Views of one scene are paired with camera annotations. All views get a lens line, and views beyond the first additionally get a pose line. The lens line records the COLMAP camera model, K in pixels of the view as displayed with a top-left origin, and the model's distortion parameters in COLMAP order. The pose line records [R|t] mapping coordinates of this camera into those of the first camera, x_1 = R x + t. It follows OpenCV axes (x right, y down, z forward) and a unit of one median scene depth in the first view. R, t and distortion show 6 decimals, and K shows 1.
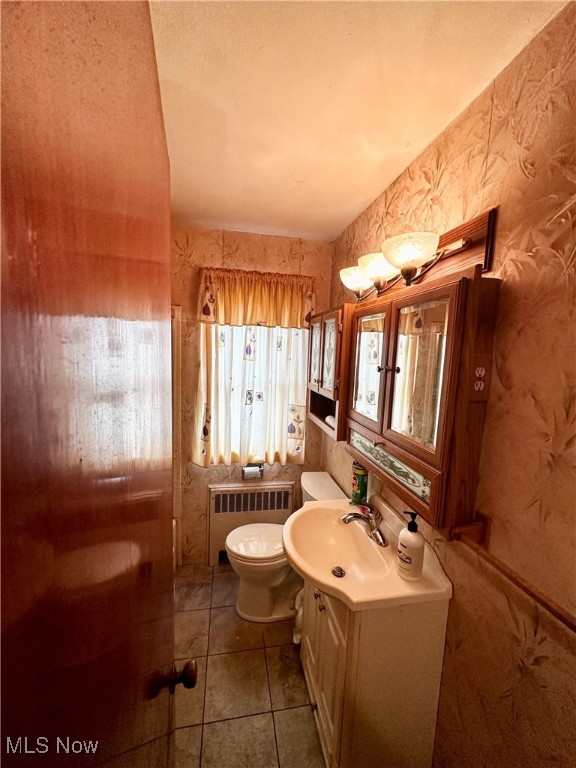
lens RADIAL K [[304.1, 0, 287.2], [0, 304.1, 384.1], [0, 0, 1]] dist [-0.005203, 0.001373]
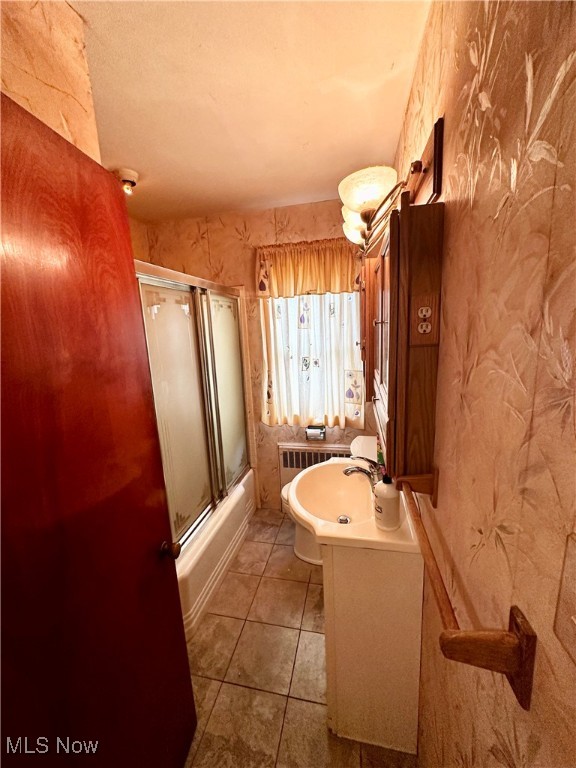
lens RADIAL K [[304.1, 0, 288.8], [0, 304.1, 383.0], [0, 0, 1]] dist [-0.005203, 0.001373]
pose [[0.918170, -0.011282, -0.396025, 0.245933], [0.041130, 0.996908, 0.066958, 0.037333], [0.394045, -0.077768, 0.915795, -0.006463]]
